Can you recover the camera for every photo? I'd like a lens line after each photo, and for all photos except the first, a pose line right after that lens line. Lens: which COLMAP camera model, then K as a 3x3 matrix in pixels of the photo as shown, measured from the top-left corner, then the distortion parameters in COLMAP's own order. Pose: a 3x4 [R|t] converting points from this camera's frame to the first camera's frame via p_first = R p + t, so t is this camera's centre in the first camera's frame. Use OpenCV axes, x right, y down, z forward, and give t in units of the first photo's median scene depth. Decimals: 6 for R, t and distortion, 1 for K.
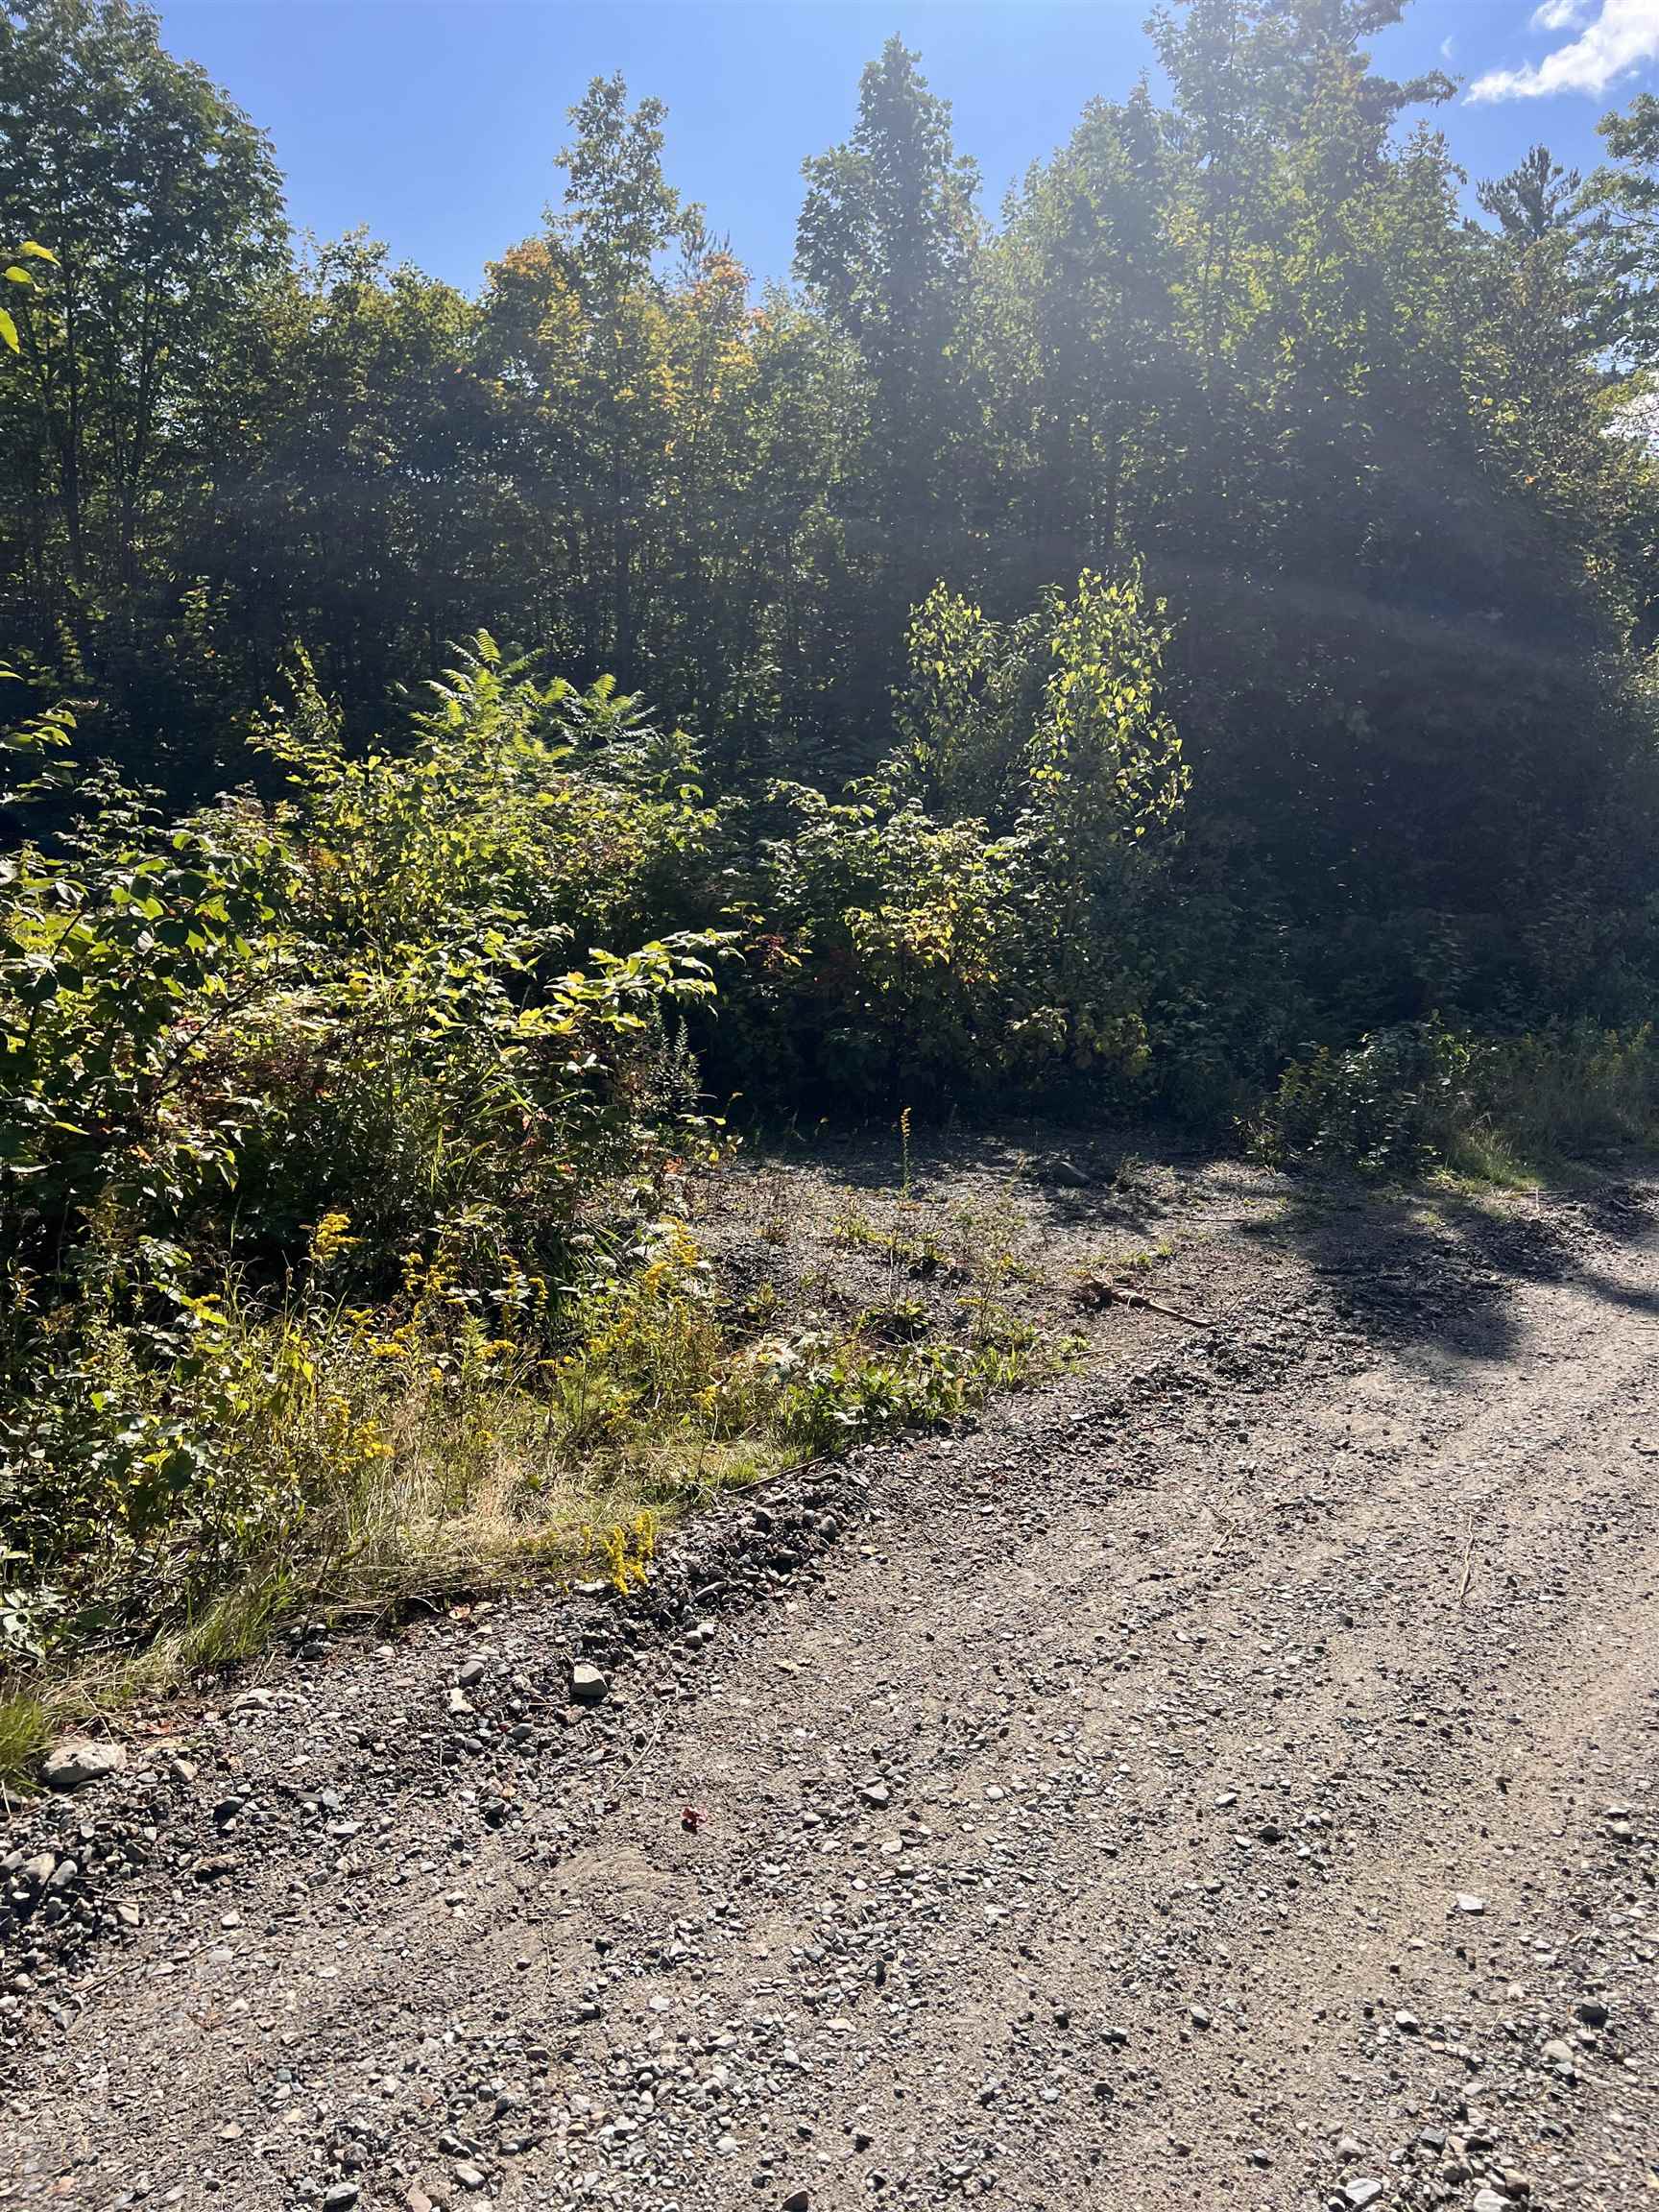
lens RADIAL K [[1628.8, 0, 829.5], [0, 1628.8, 1106.0], [0, 0, 1]] dist [0.033275, -0.035559]
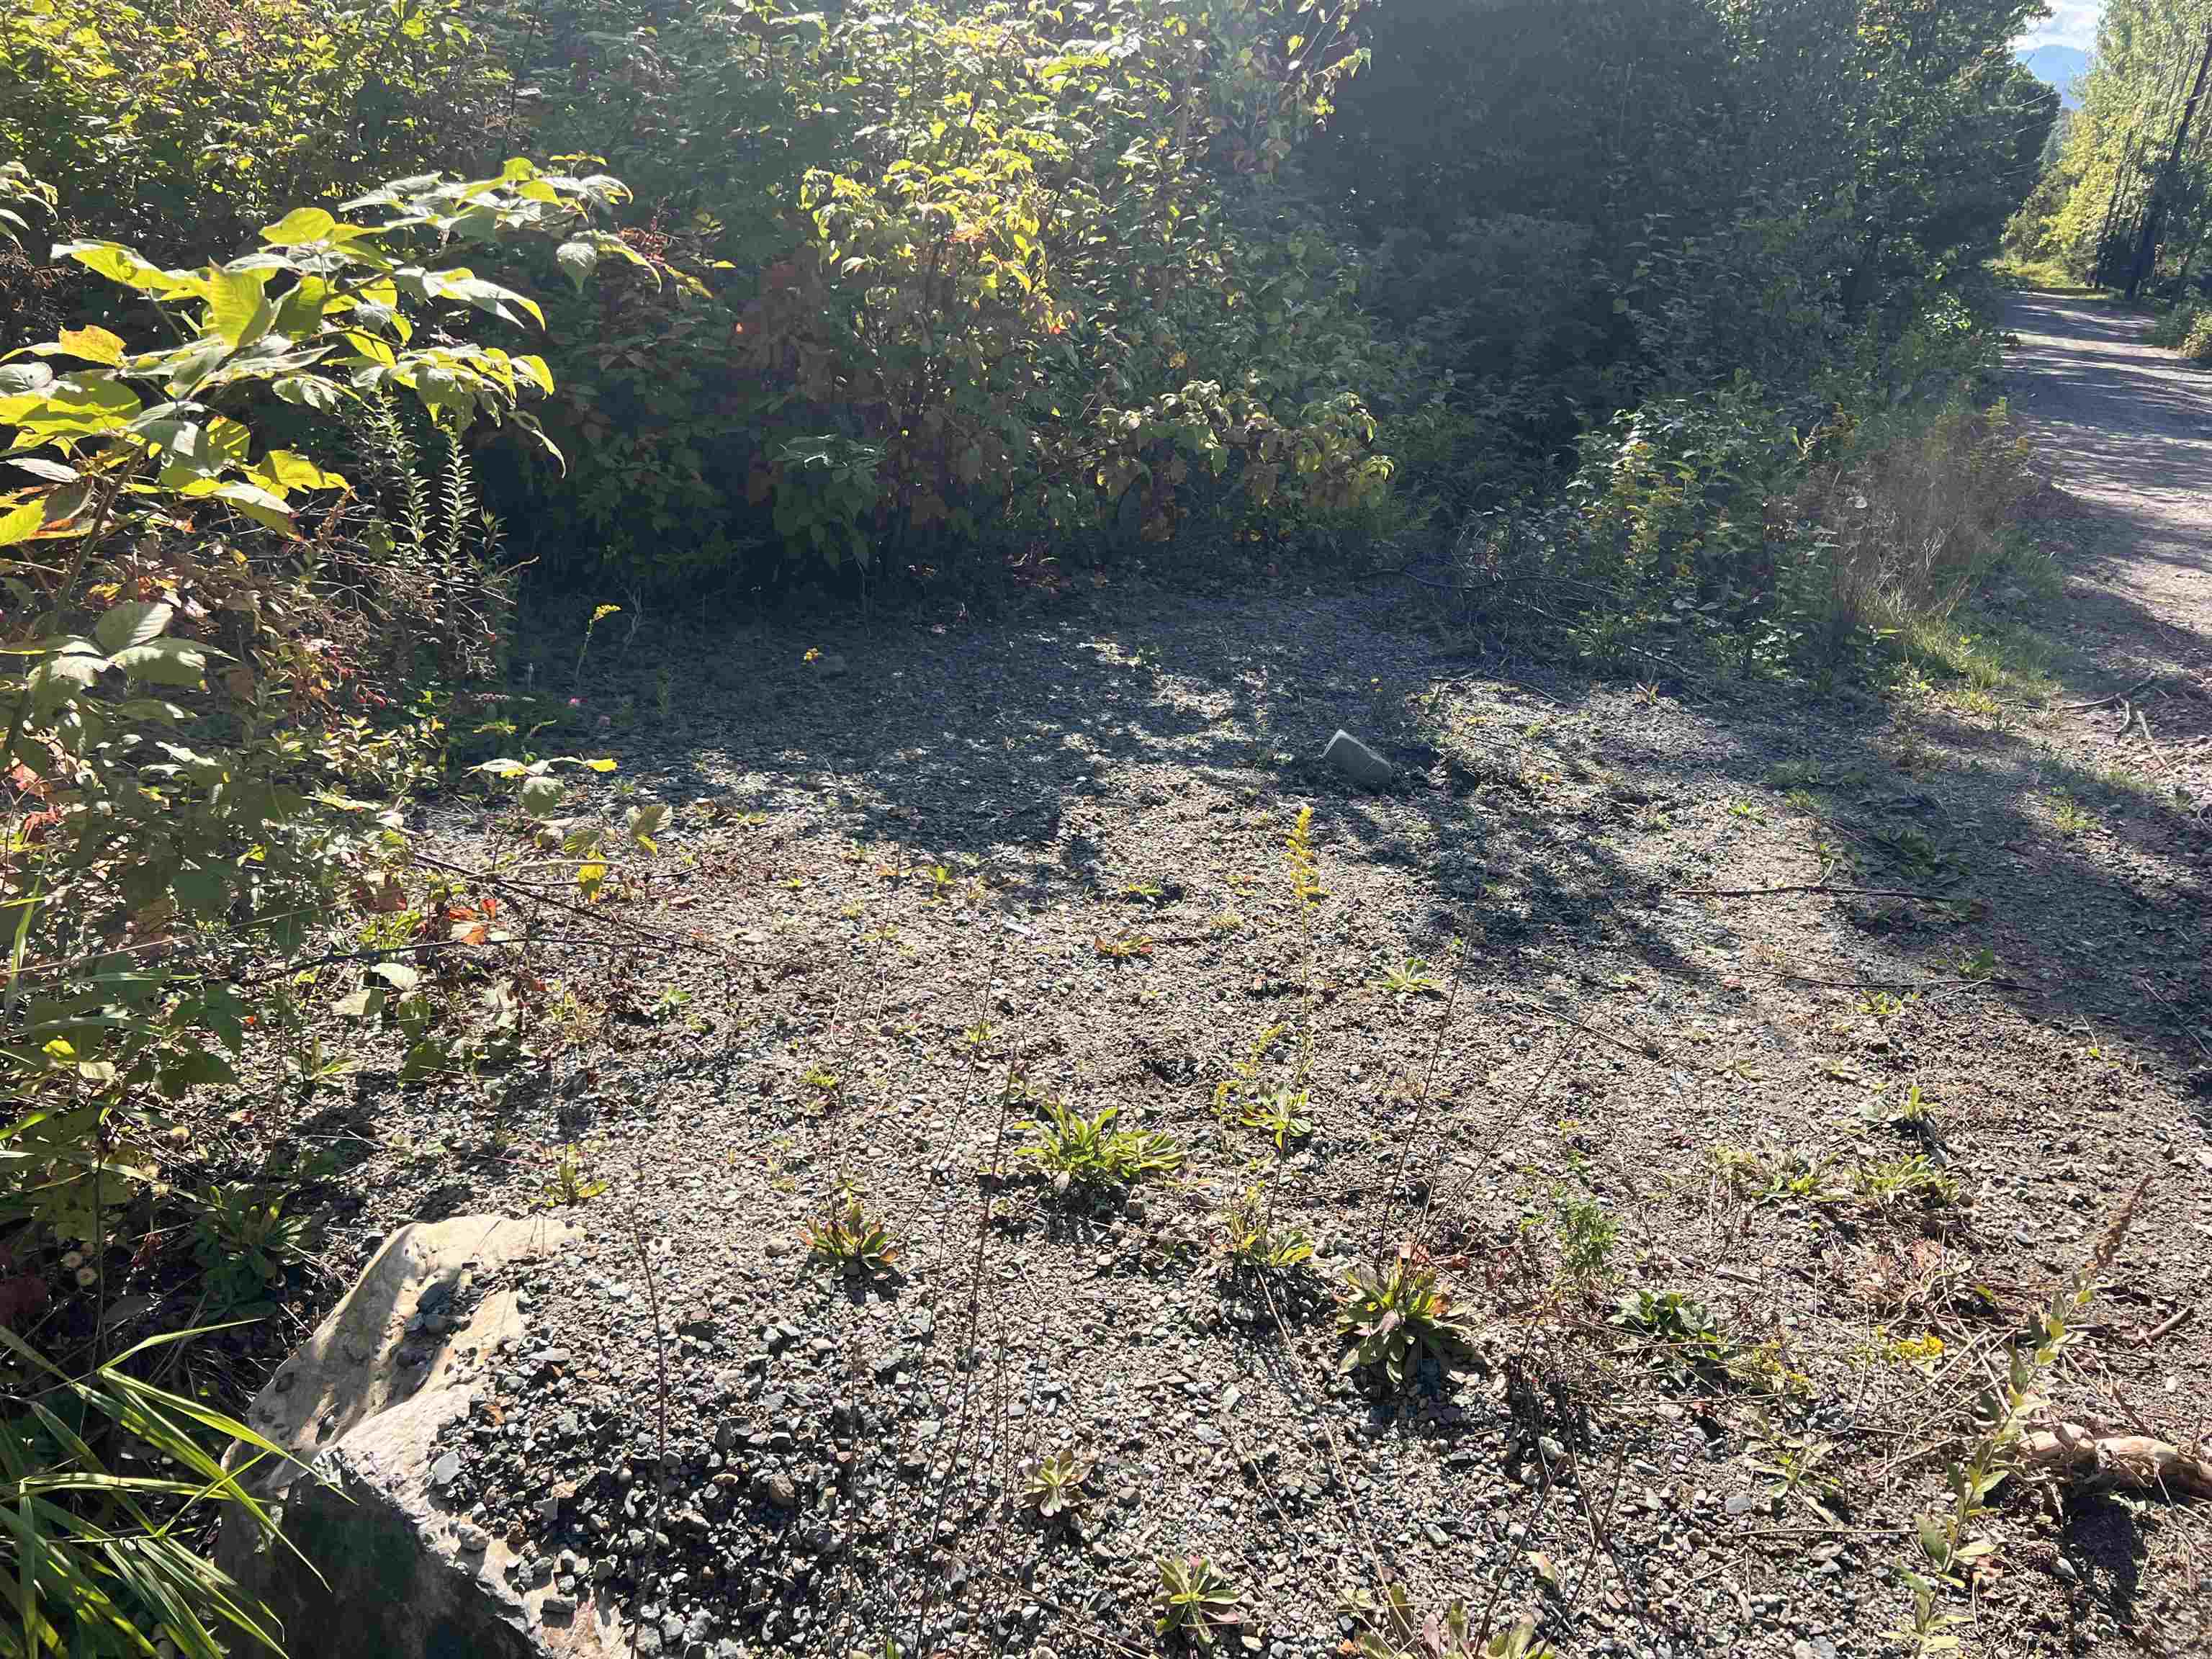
lens RADIAL K [[1701.8, 0, 1103.4], [0, 1701.8, 863.5], [0, 0, 1]] dist [-0.055899, 0.000704]
pose [[0.966573, -0.078811, 0.243978, -0.051511], [0.019334, 0.971281, 0.237150, -0.053540], [-0.255661, -0.224506, 0.940337, 0.623273]]
